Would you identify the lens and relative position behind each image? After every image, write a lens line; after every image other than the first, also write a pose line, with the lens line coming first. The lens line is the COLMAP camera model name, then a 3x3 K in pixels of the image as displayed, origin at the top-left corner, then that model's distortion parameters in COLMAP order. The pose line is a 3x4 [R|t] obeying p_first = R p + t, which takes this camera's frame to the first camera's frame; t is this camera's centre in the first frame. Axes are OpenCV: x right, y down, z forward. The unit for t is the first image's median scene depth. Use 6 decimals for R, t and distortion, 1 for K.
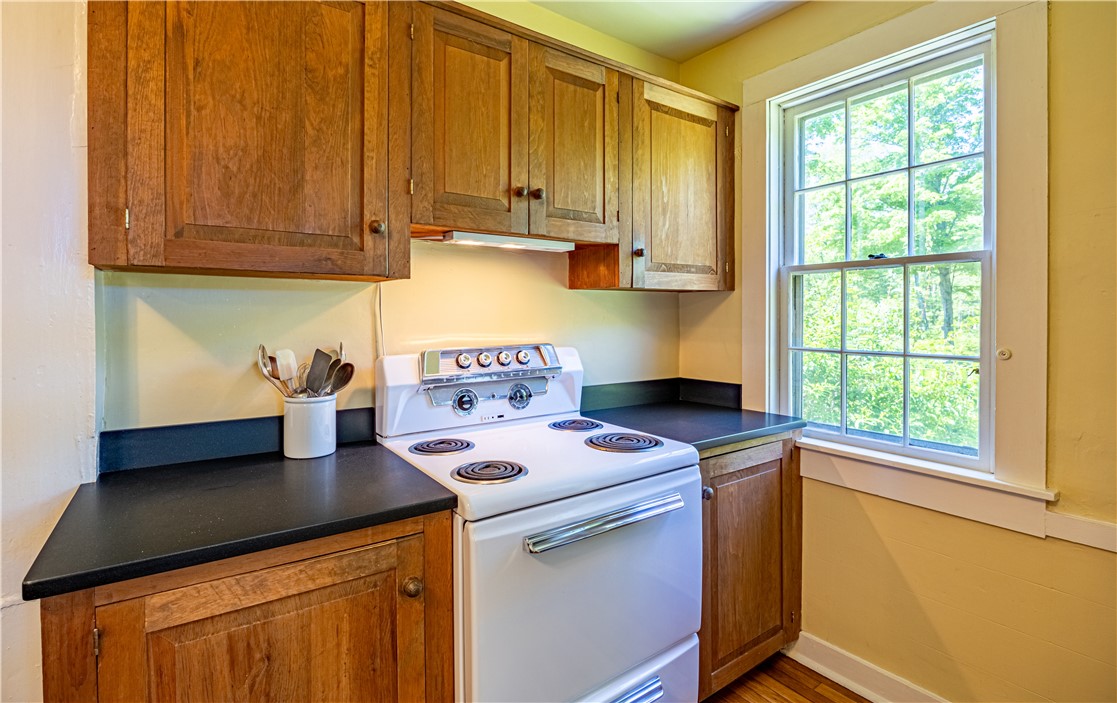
lens RADIAL K [[525.5, 0, 561.5], [0, 525.5, 313.0], [0, 0, 1]] dist [-0.020331, 0.000016]
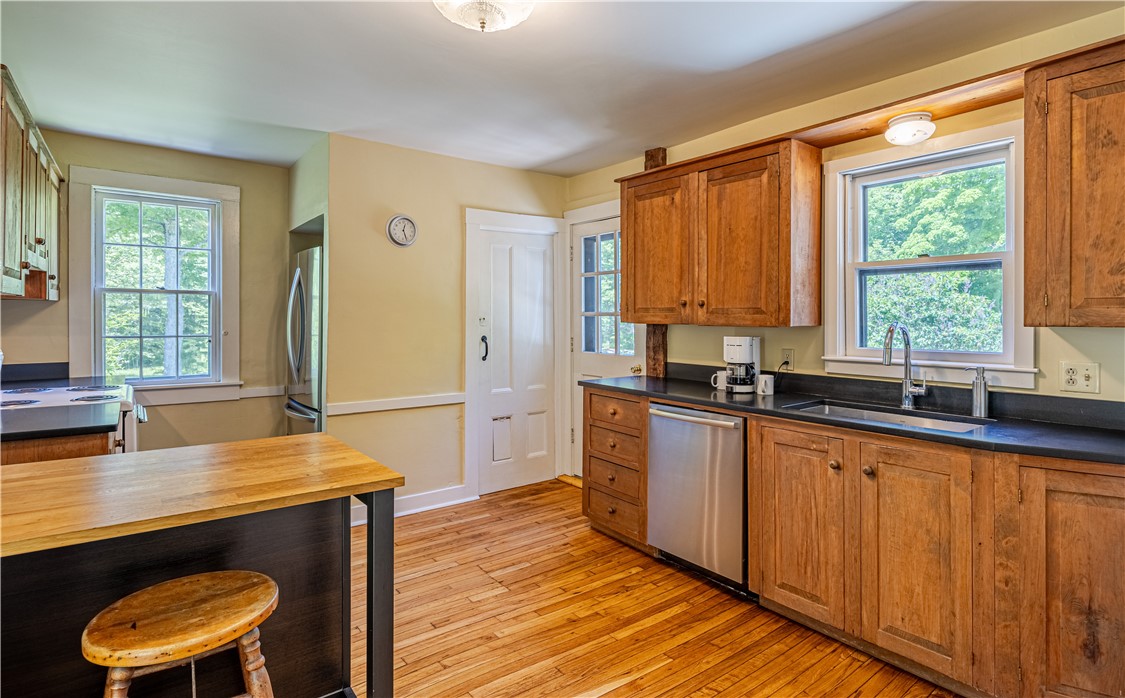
lens RADIAL K [[586.6, 0, 563.0], [0, 586.6, 316.6], [0, 0, 1]] dist [-0.001526, -0.000172]
pose [[-0.027984, -0.001025, 0.999608, -1.626428], [-0.011173, 0.999937, 0.000712, -0.016523], [-0.999546, -0.011149, -0.027994, -0.460732]]
